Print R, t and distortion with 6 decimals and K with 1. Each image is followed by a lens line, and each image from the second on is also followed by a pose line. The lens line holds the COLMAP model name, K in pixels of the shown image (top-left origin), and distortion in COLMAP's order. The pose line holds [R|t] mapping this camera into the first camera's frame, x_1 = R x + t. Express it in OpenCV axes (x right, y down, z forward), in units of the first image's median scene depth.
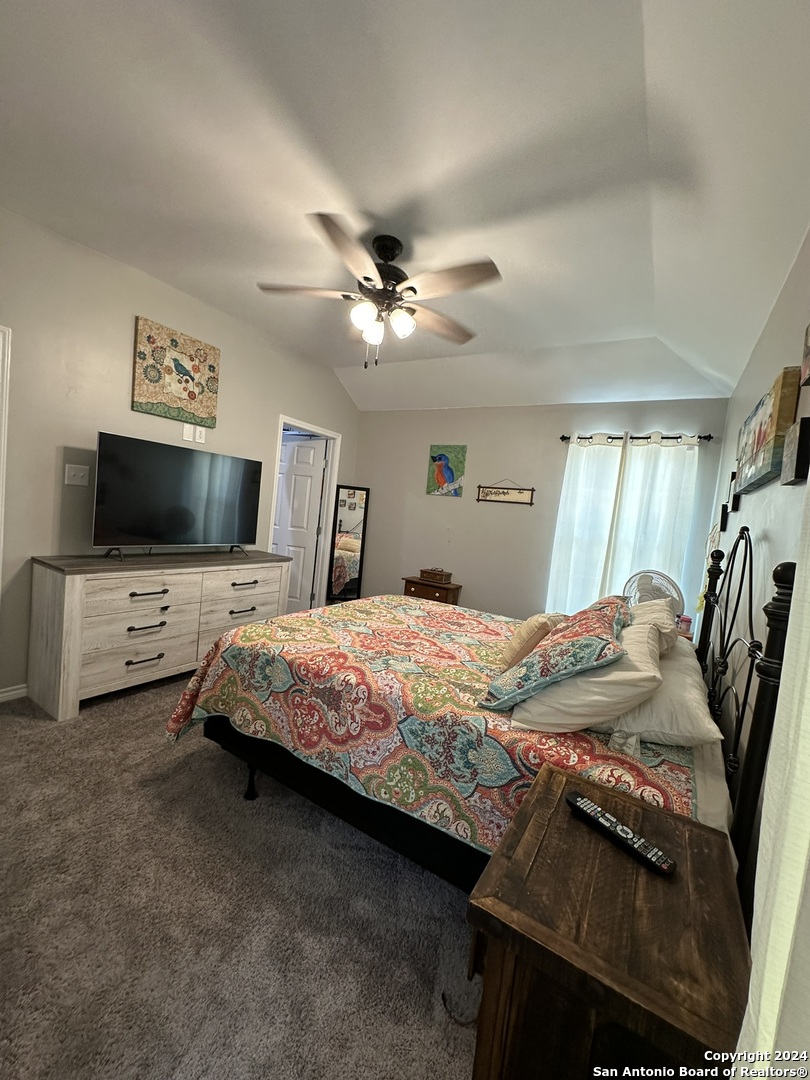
lens RADIAL K [[428.2, 0, 406.1], [0, 428.2, 536.3], [0, 0, 1]] dist [-0.014672, -0.000367]
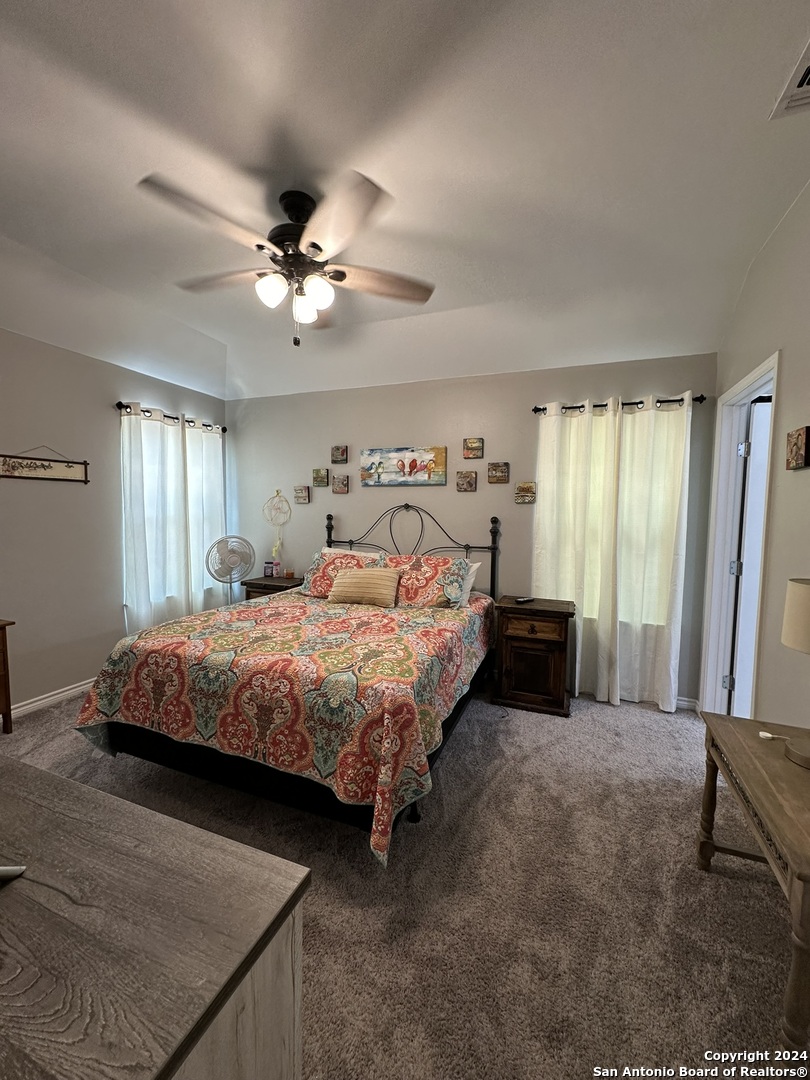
lens RADIAL K [[428.2, 0, 406.3], [0, 428.2, 541.5], [0, 0, 1]] dist [-0.014672, -0.000367]
pose [[-0.164632, -0.177705, 0.970215, -0.584745], [0.022469, 0.982706, 0.183806, -0.097811], [-0.986099, 0.052060, -0.157792, 0.547926]]
